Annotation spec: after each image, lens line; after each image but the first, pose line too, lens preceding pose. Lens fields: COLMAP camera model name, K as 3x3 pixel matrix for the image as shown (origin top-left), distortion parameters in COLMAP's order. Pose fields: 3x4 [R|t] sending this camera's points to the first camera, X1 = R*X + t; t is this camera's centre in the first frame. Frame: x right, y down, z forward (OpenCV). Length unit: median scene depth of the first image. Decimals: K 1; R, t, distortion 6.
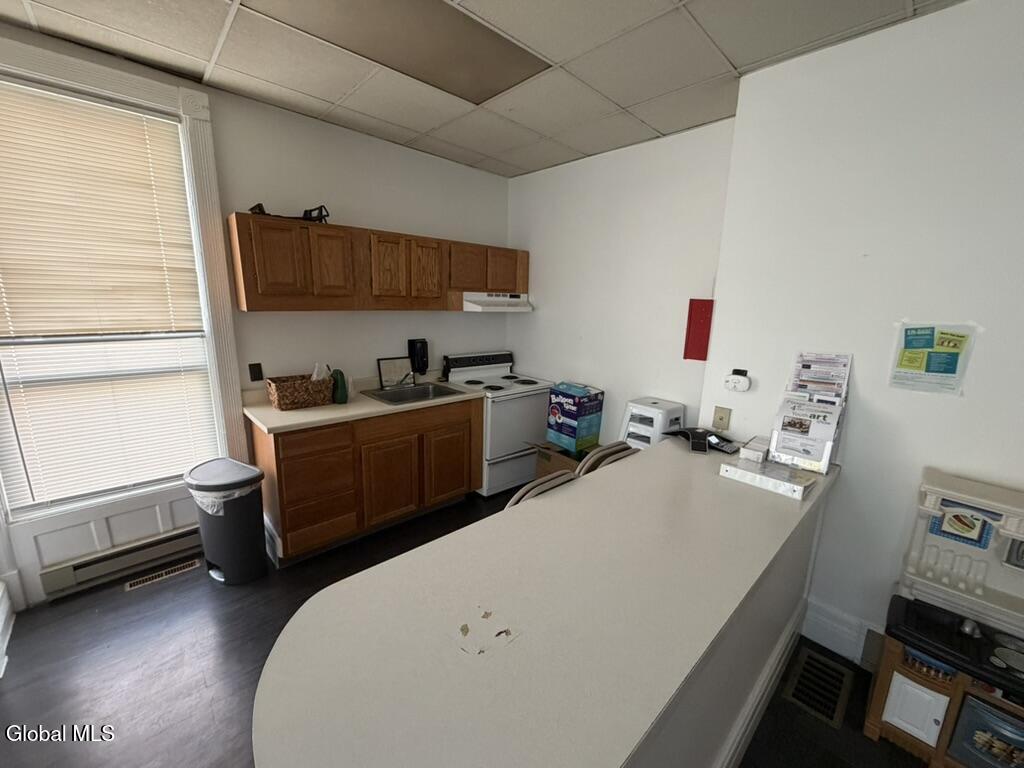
lens RADIAL K [[408.4, 0, 512.3], [0, 408.4, 384.5], [0, 0, 1]] dist [-0.000961, 0.000051]
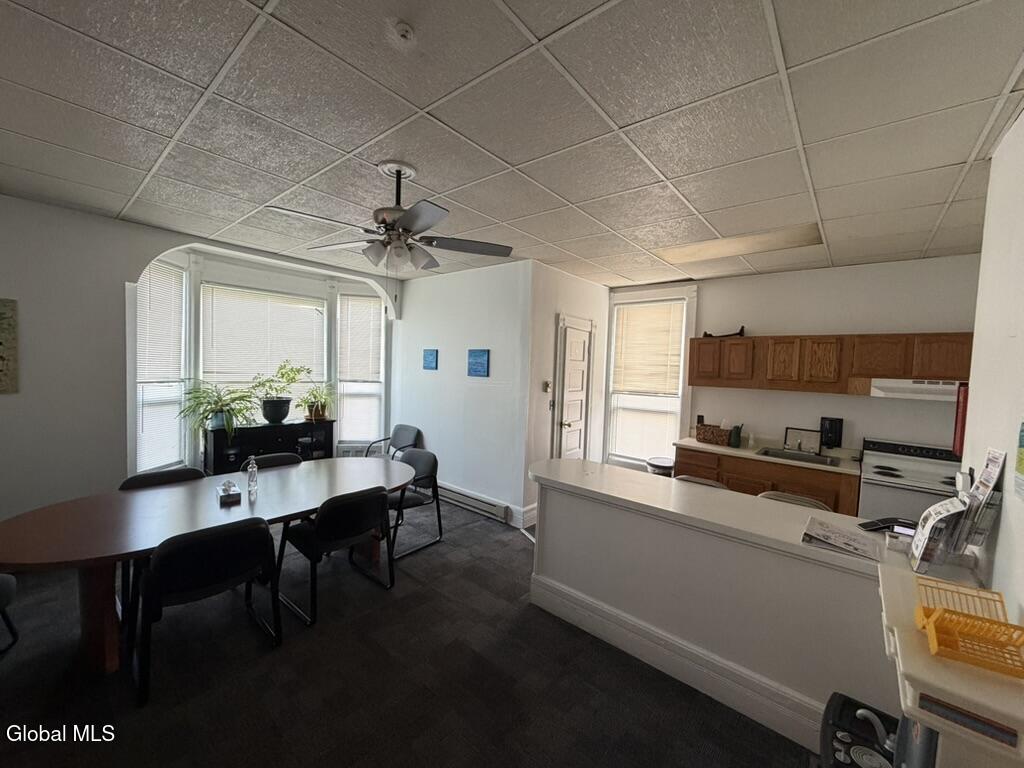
lens RADIAL K [[408.4, 0, 512.4], [0, 408.4, 384.0], [0, 0, 1]] dist [-0.000961, 0.000051]
pose [[0.118097, 0.021767, -0.992763, 0.929179], [-0.238168, 0.971198, -0.007038, 0.022313], [0.964017, 0.237276, 0.119880, -0.040329]]
